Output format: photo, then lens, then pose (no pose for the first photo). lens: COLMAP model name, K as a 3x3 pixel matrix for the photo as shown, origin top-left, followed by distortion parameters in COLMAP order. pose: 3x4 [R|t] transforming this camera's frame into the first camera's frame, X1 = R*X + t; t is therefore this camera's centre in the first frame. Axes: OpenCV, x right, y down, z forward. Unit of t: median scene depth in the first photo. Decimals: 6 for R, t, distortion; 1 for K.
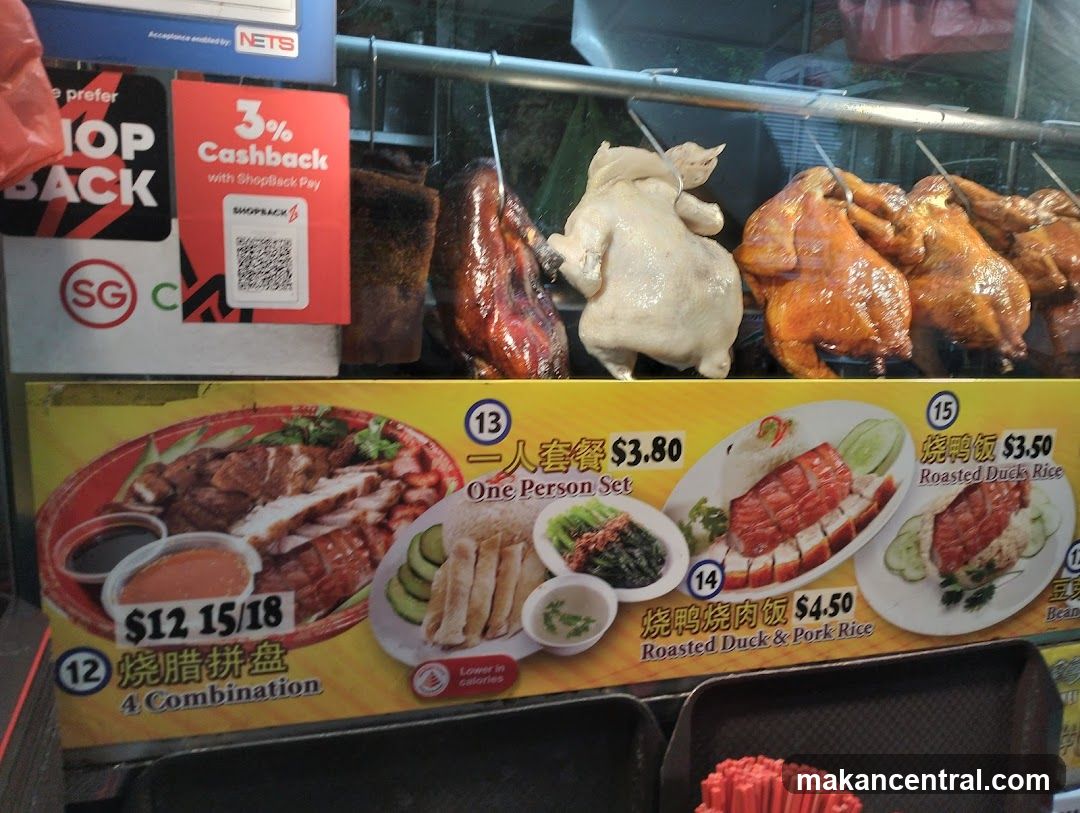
lens RADIAL K [[770.7, 0, 547.6], [0, 770.7, 389.9], [0, 0, 1]] dist [0.052007, -0.062214]
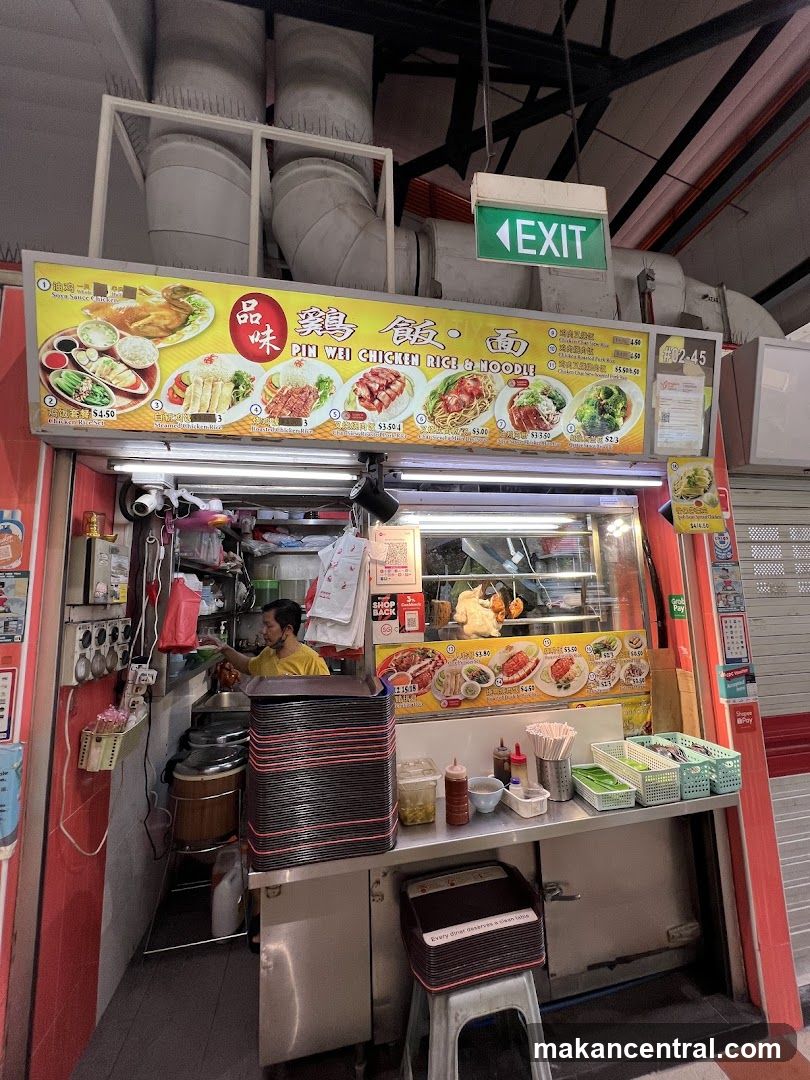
lens RADIAL K [[434.3, 0, 406.8], [0, 434.3, 534.8], [0, 0, 1]] dist [-0.007531, -0.000135]
pose [[0.993850, -0.087744, -0.067553, -0.104258], [0.063717, 0.952058, -0.299210, 0.159543], [0.090568, 0.293065, 0.951793, -1.981604]]
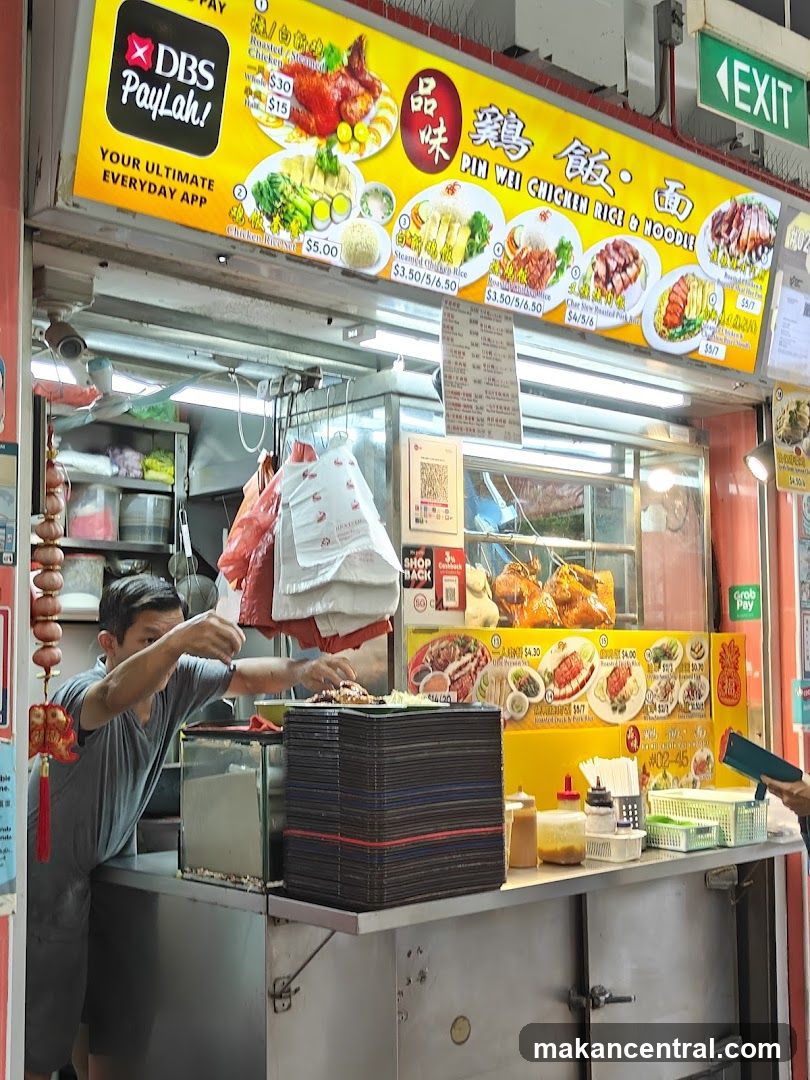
lens RADIAL K [[1320.5, 0, 399.6], [0, 1320.5, 563.2], [0, 0, 1]] dist [0.005723, 0.000000]
pose [[0.902587, -0.017184, 0.430165, -2.766987], [0.115001, 0.972517, -0.202450, 0.783184], [-0.414864, 0.232198, 0.879757, -3.729072]]
